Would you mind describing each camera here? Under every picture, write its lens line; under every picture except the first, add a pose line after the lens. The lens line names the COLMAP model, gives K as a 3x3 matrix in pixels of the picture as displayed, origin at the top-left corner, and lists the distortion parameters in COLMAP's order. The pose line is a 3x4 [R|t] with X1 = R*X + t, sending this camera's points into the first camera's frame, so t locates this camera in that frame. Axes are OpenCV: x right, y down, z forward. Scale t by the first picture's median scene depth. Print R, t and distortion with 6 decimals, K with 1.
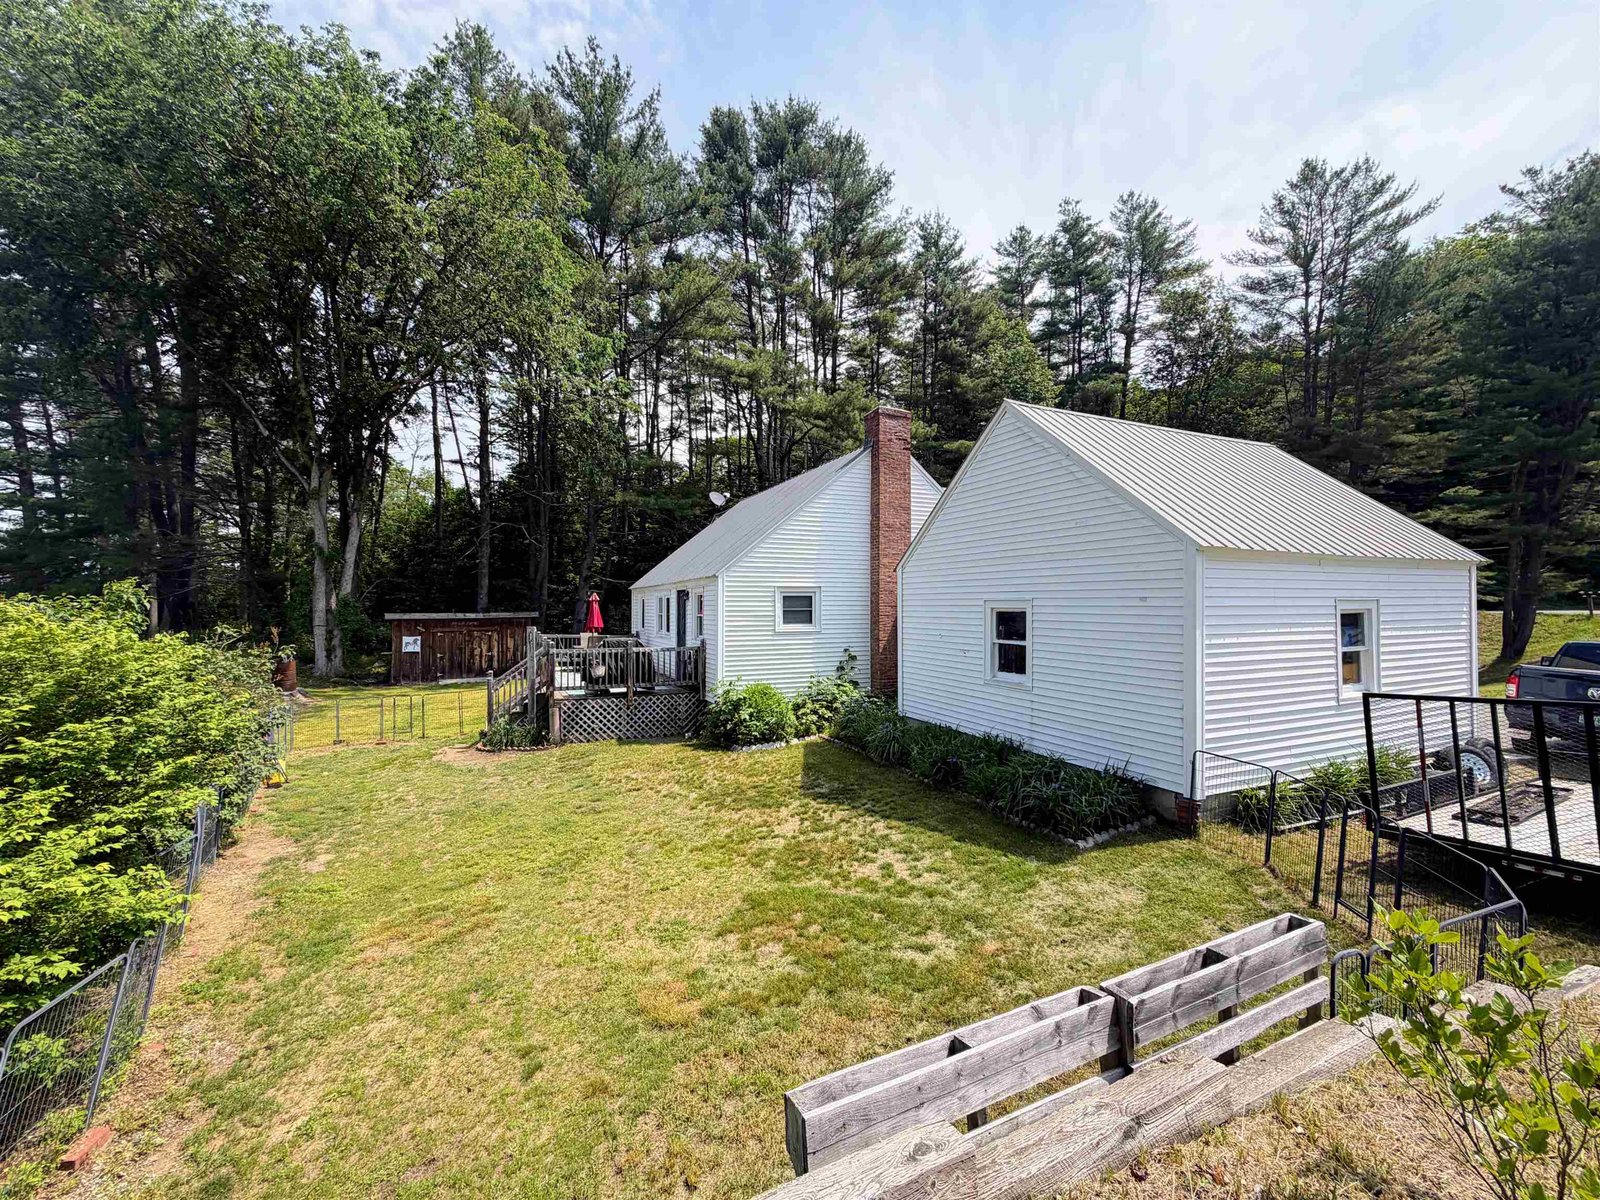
lens RADIAL K [[639.7, 0, 802.8], [0, 639.7, 606.4], [0, 0, 1]] dist [0.000060, -0.000223]
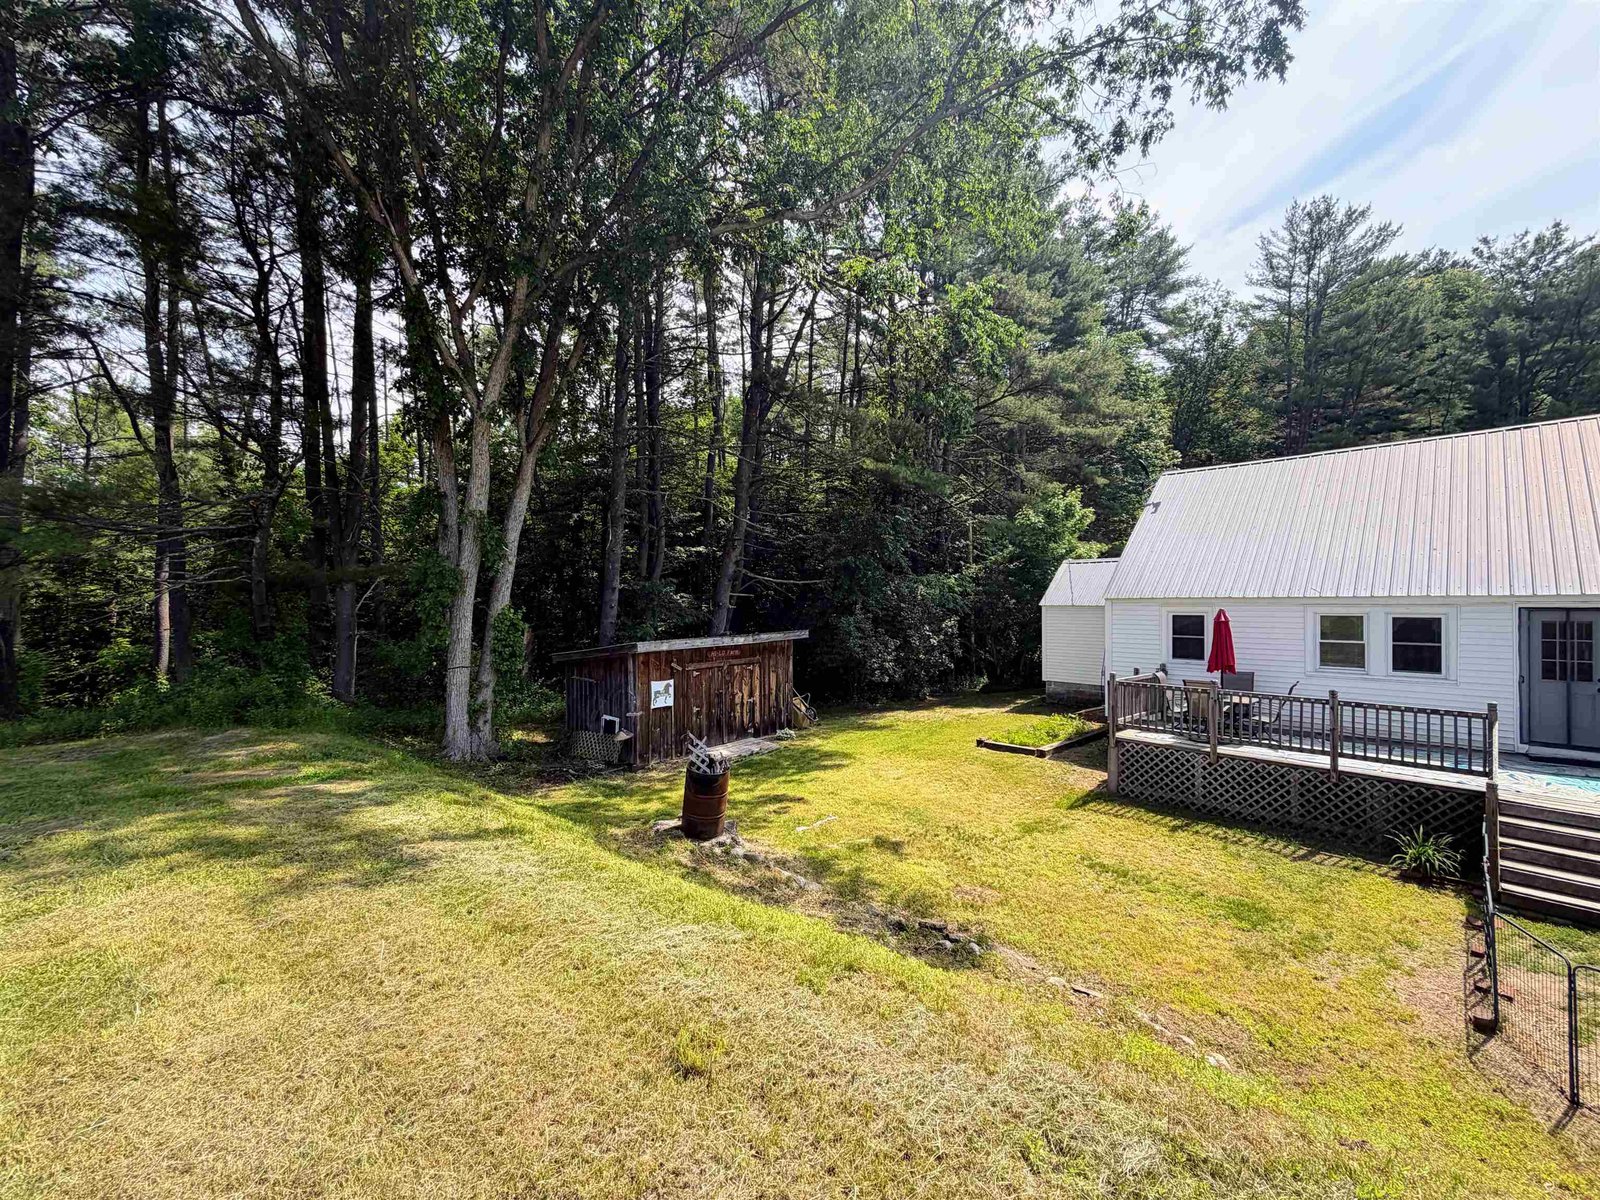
lens RADIAL K [[639.7, 0, 791.6], [0, 639.7, 600.0], [0, 0, 1]] dist [0.000060, -0.000223]
pose [[0.946127, -0.007358, 0.323711, -0.685636], [0.007768, 0.999970, 0.000026, -0.025081], [-0.323701, 0.002490, 0.946156, 0.412555]]
